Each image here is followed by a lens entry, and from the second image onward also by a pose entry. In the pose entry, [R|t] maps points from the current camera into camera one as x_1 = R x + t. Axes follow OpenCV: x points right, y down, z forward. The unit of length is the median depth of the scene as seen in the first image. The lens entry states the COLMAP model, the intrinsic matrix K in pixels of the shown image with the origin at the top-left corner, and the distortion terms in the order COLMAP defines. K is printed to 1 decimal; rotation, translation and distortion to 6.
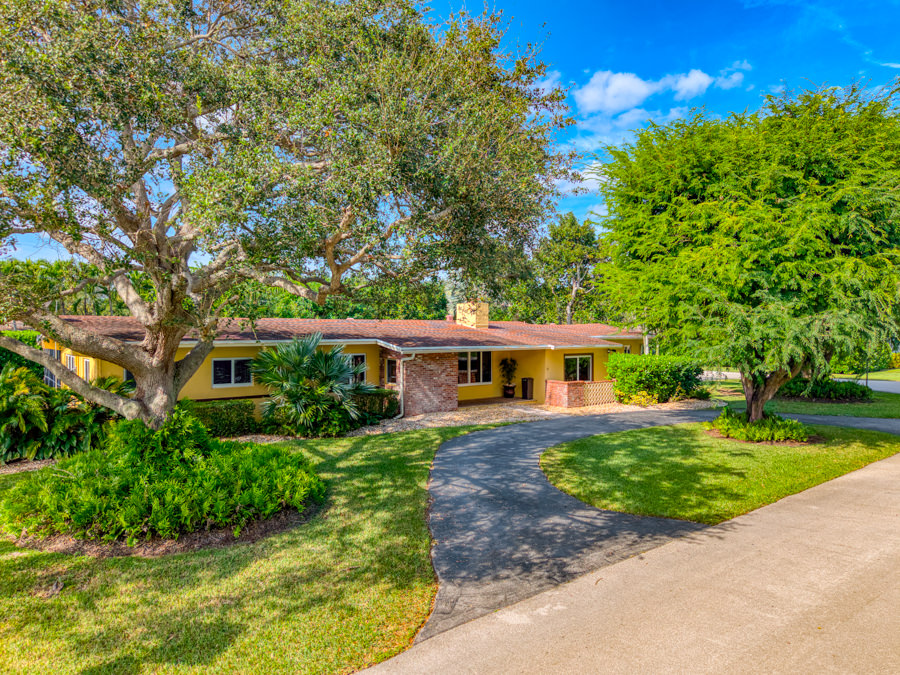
lens RADIAL K [[603.0, 0, 450.0], [0, 603.0, 337.5], [0, 0, 1]] dist [0.009736, -0.012806]
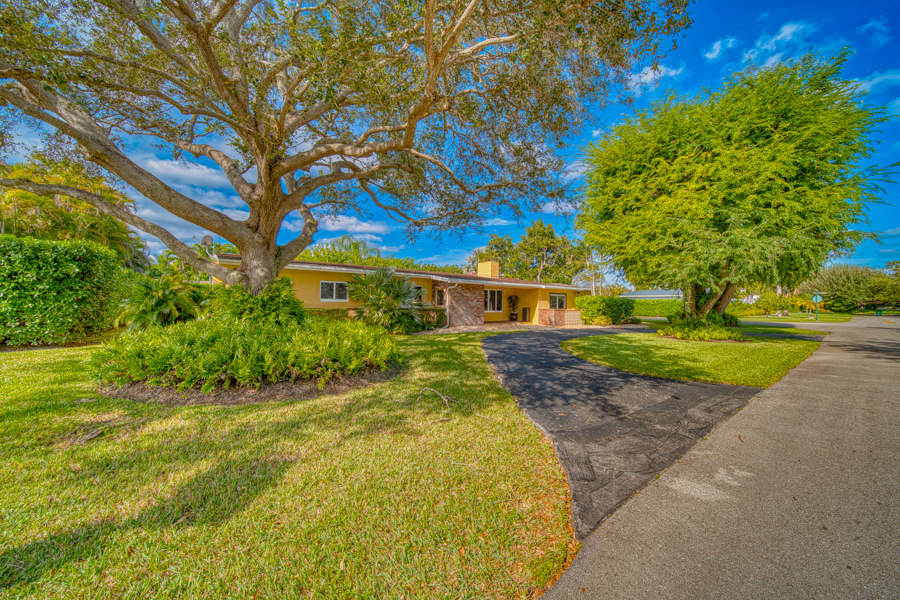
lens RADIAL K [[318.7, 0, 450.0], [0, 318.7, 300.0], [0, 0, 1]] dist [-0.000769, 0.000042]
pose [[0.999757, 0.006248, -0.021138, -0.080823], [-0.006897, 0.999504, -0.030724, 0.124029], [0.020936, 0.030862, 0.999304, 0.296394]]
